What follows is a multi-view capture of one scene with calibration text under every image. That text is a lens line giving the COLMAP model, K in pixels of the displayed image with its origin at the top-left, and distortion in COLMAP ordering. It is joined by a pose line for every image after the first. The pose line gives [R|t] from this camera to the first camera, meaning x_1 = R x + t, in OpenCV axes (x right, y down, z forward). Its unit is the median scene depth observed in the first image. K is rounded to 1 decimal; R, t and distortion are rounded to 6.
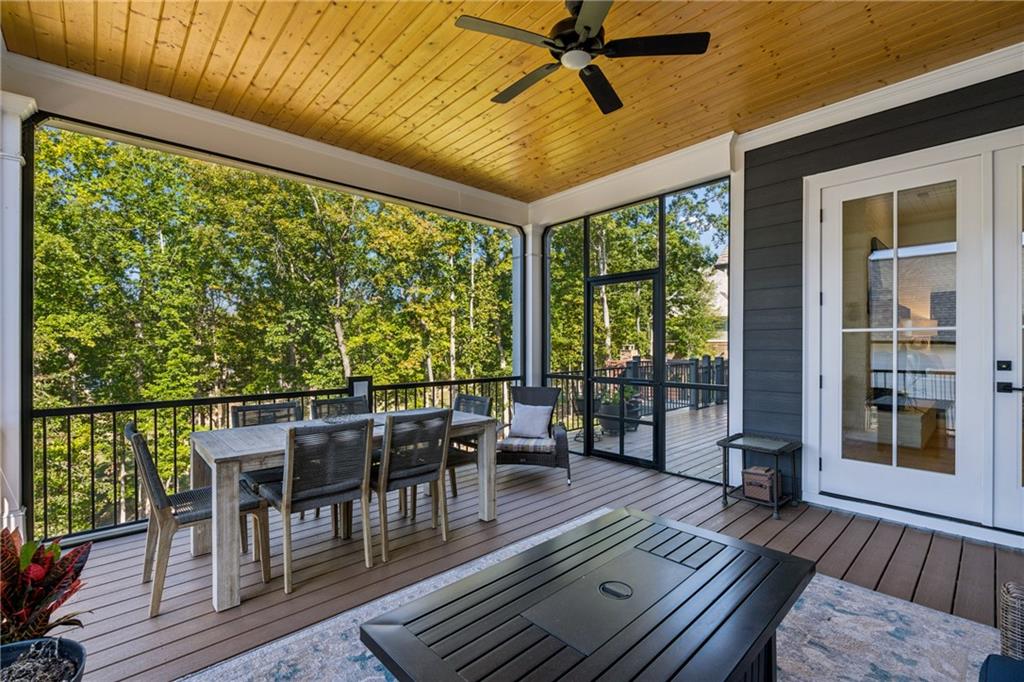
lens RADIAL K [[449.6, 0, 509.6], [0, 449.6, 354.3], [0, 0, 1]] dist [-0.003779, -0.000284]
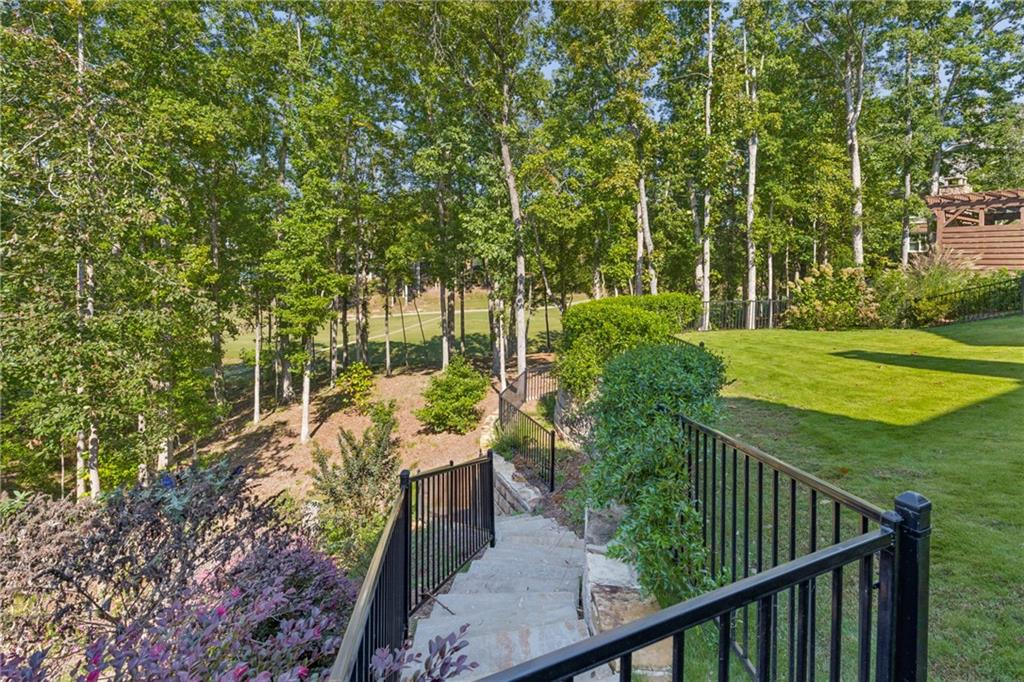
lens RADIAL K [[487.7, 0, 520.2], [0, 487.7, 270.4], [0, 0, 1]] dist [0.002256, -0.000211]
pose [[0.966271, 0.018121, -0.256888, -0.160770], [-0.019827, 0.999795, -0.004052, 0.144254], [0.256762, 0.009009, 0.966433, 0.255511]]
